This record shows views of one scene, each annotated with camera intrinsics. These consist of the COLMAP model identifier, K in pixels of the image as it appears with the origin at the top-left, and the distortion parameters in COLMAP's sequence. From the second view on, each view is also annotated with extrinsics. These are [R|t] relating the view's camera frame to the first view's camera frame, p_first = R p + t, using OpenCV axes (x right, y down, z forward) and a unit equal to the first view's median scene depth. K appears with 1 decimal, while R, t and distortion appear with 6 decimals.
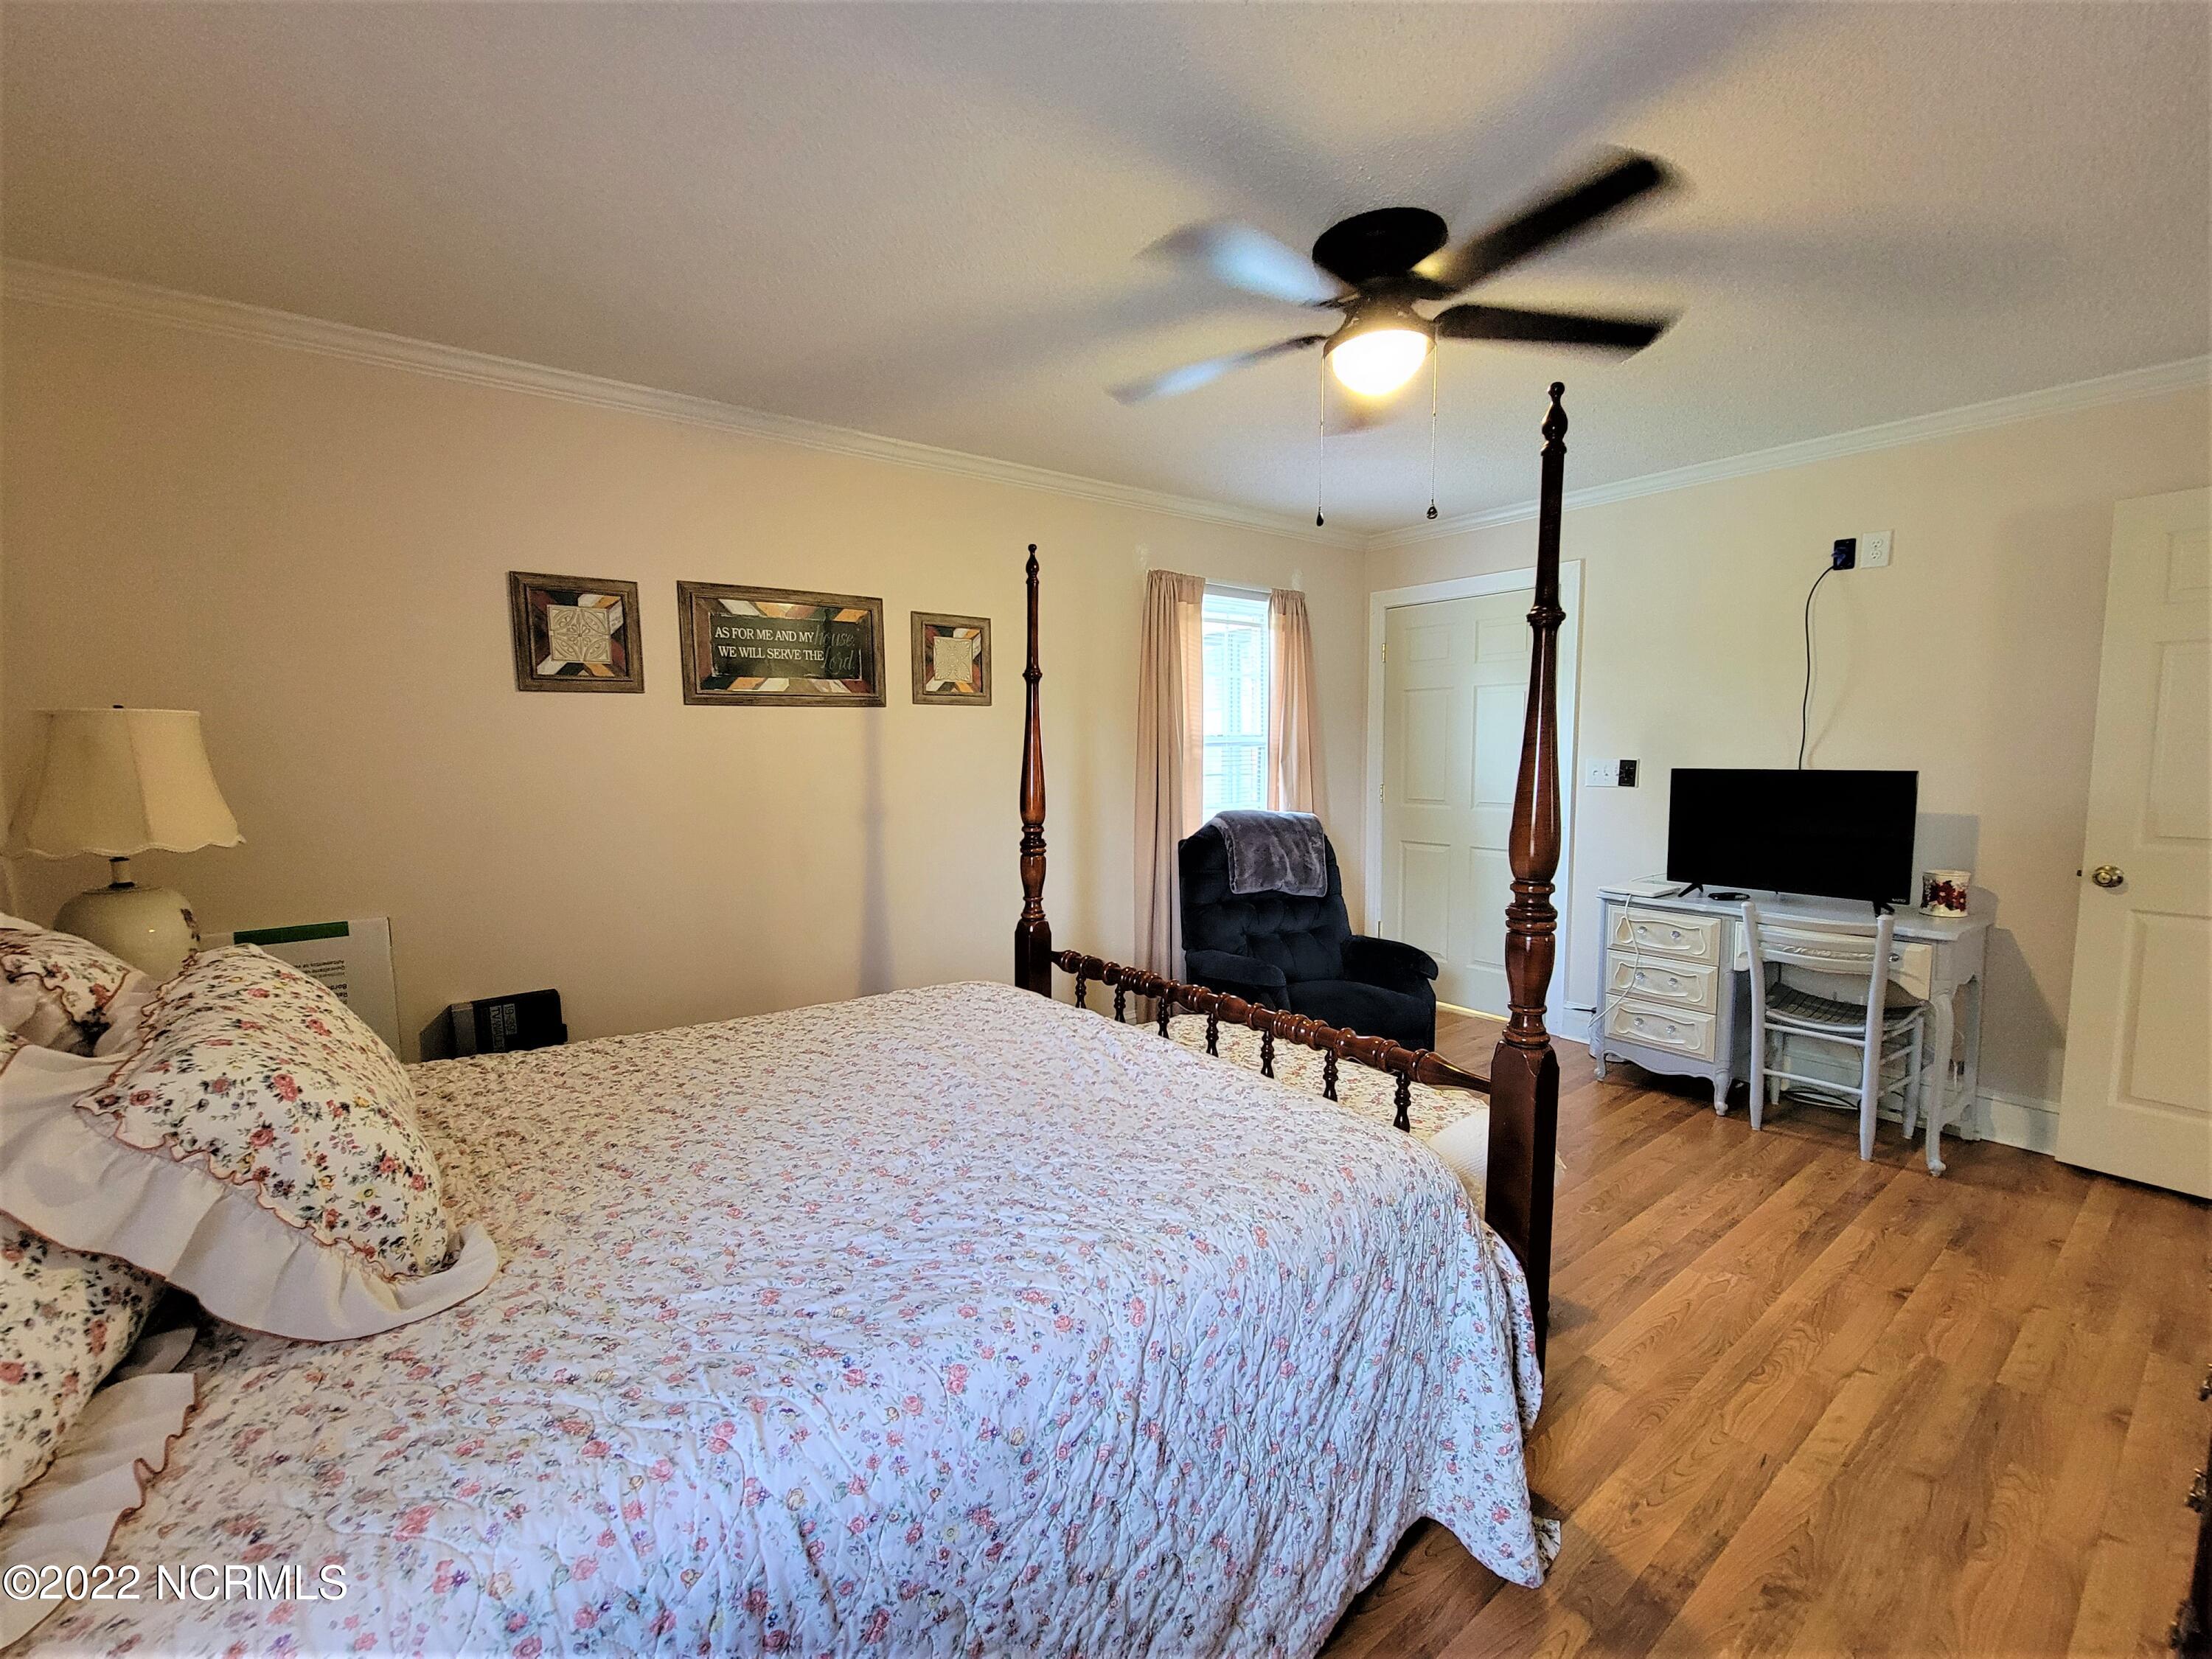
lens RADIAL K [[919.5, 0, 1102.0], [0, 919.5, 833.0], [0, 0, 1]] dist [-0.001935, -0.001131]
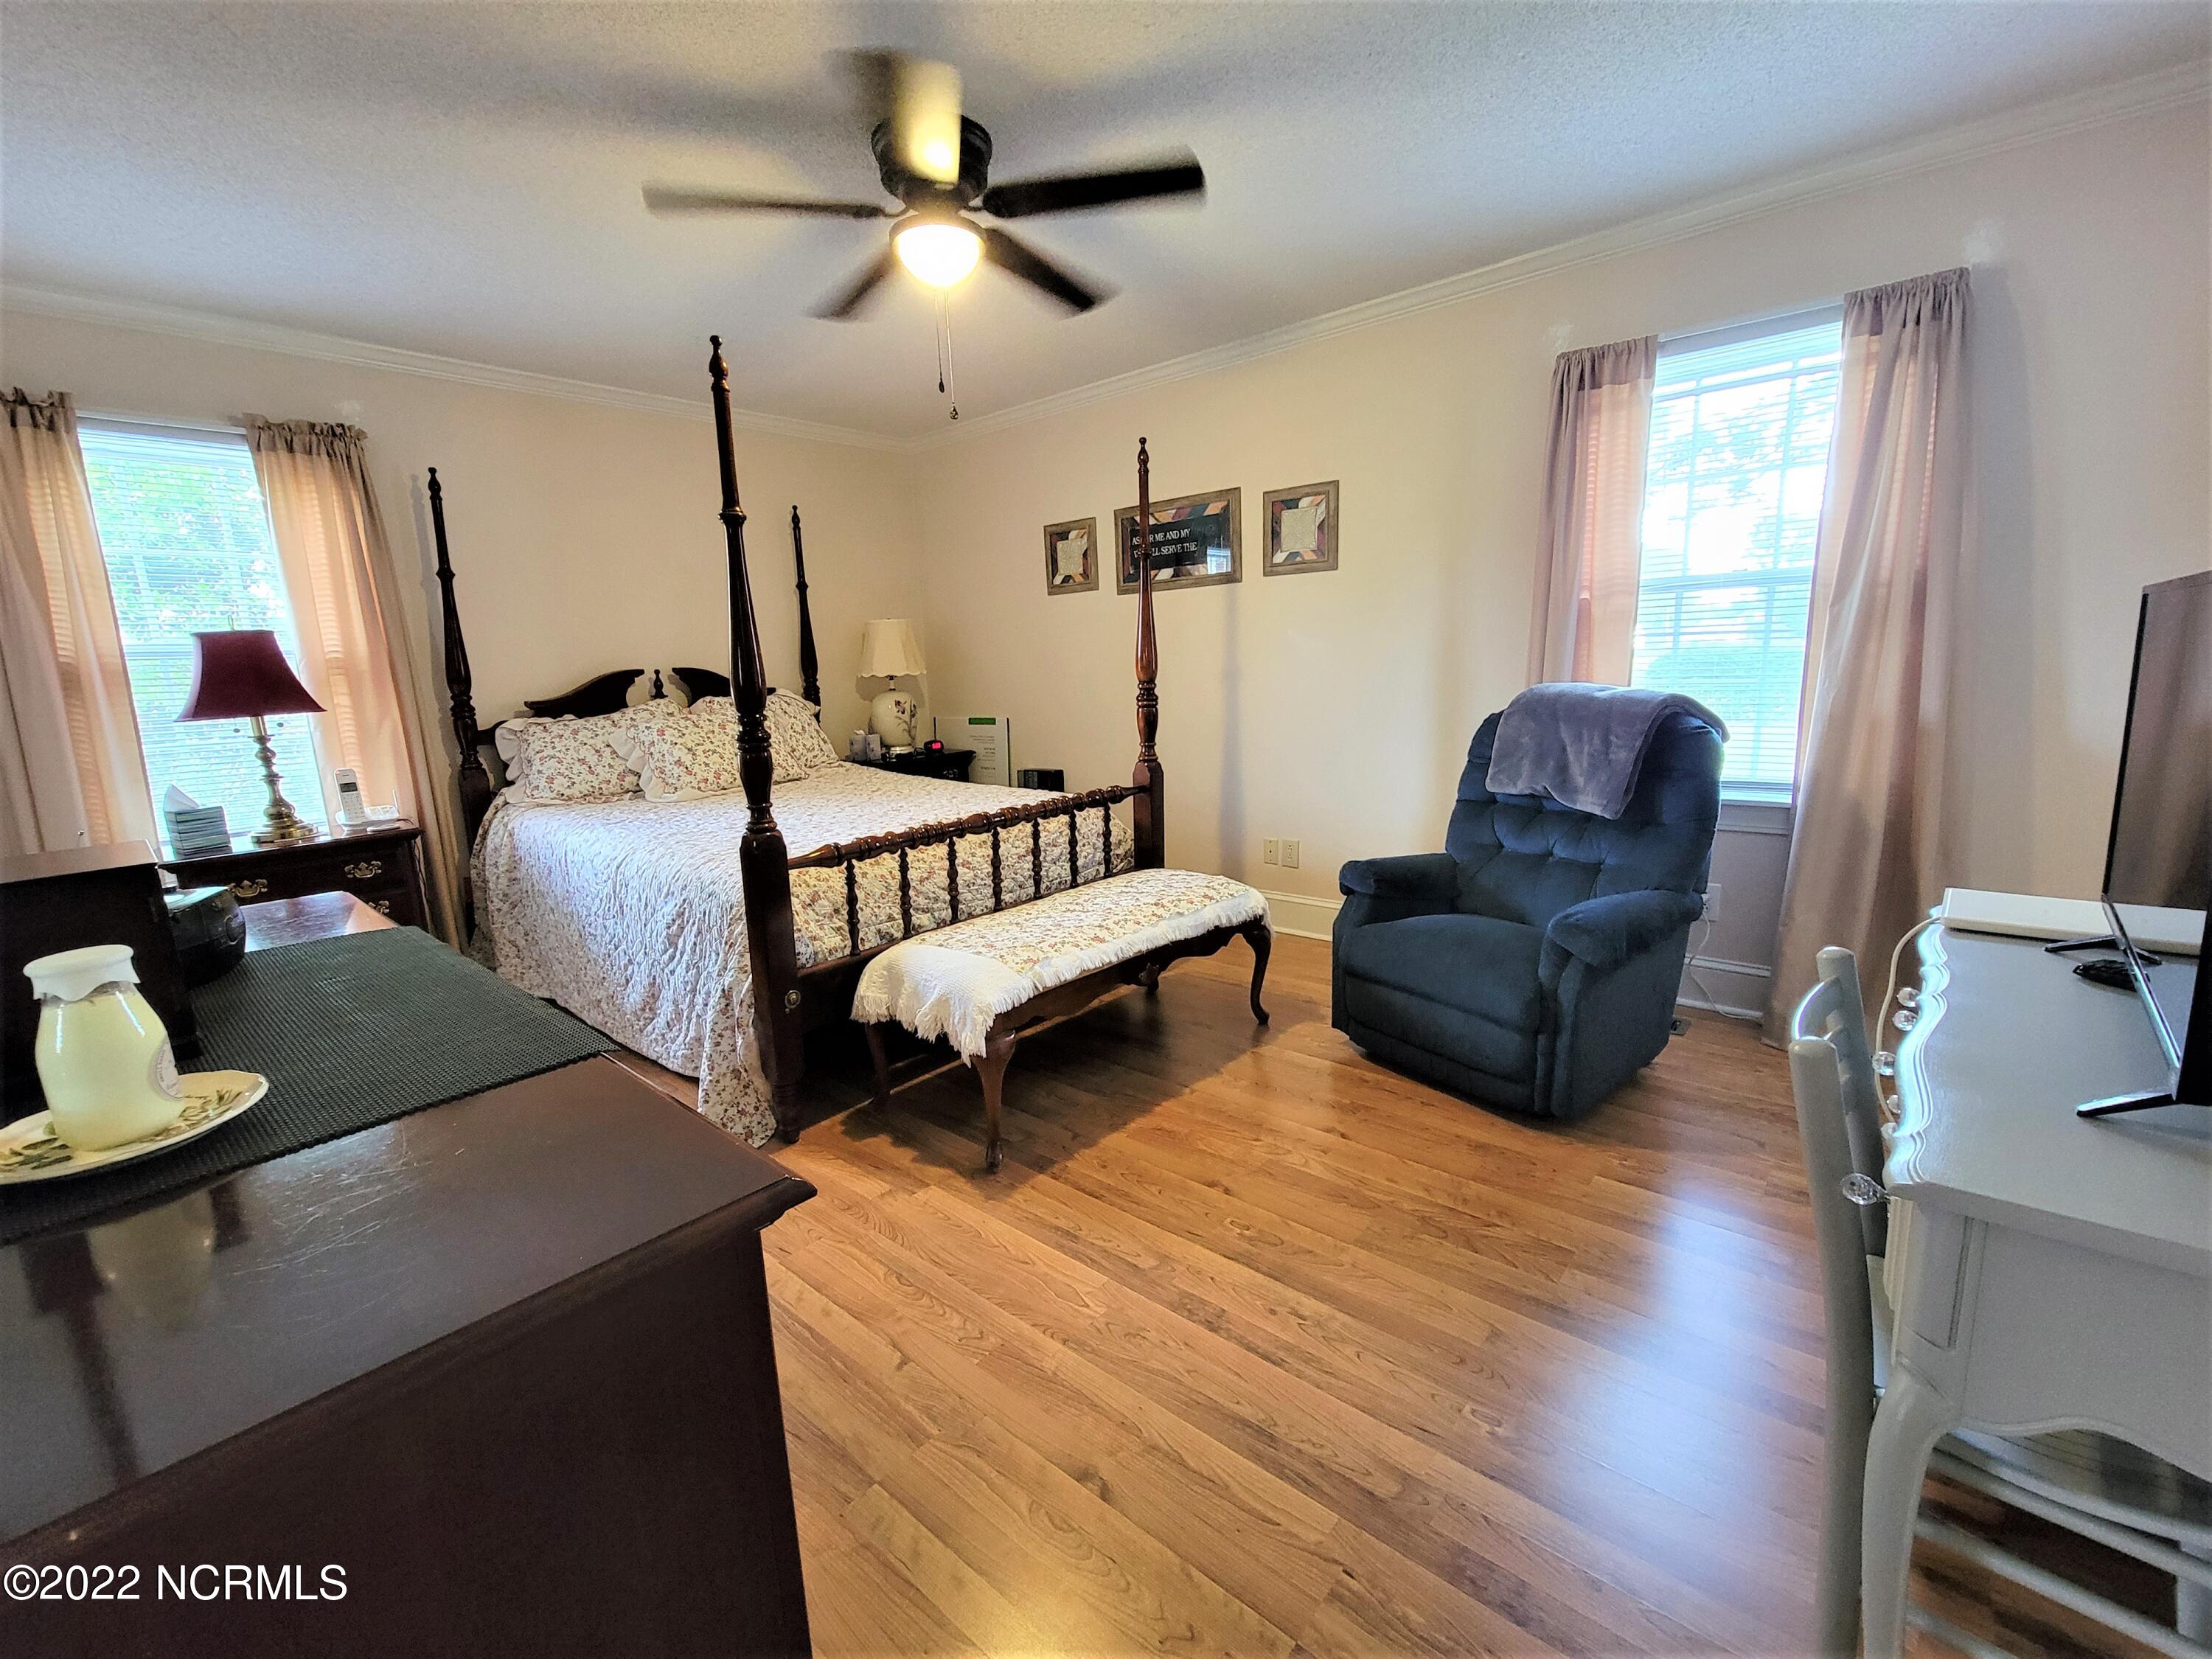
lens RADIAL K [[919.5, 0, 1100.6], [0, 919.5, 829.1], [0, 0, 1]] dist [-0.001935, -0.001131]
pose [[0.214164, 0.181986, -0.959695, 0.956992], [-0.052345, 0.983218, 0.174766, -0.023843], [0.975394, 0.012807, 0.220096, 0.598560]]
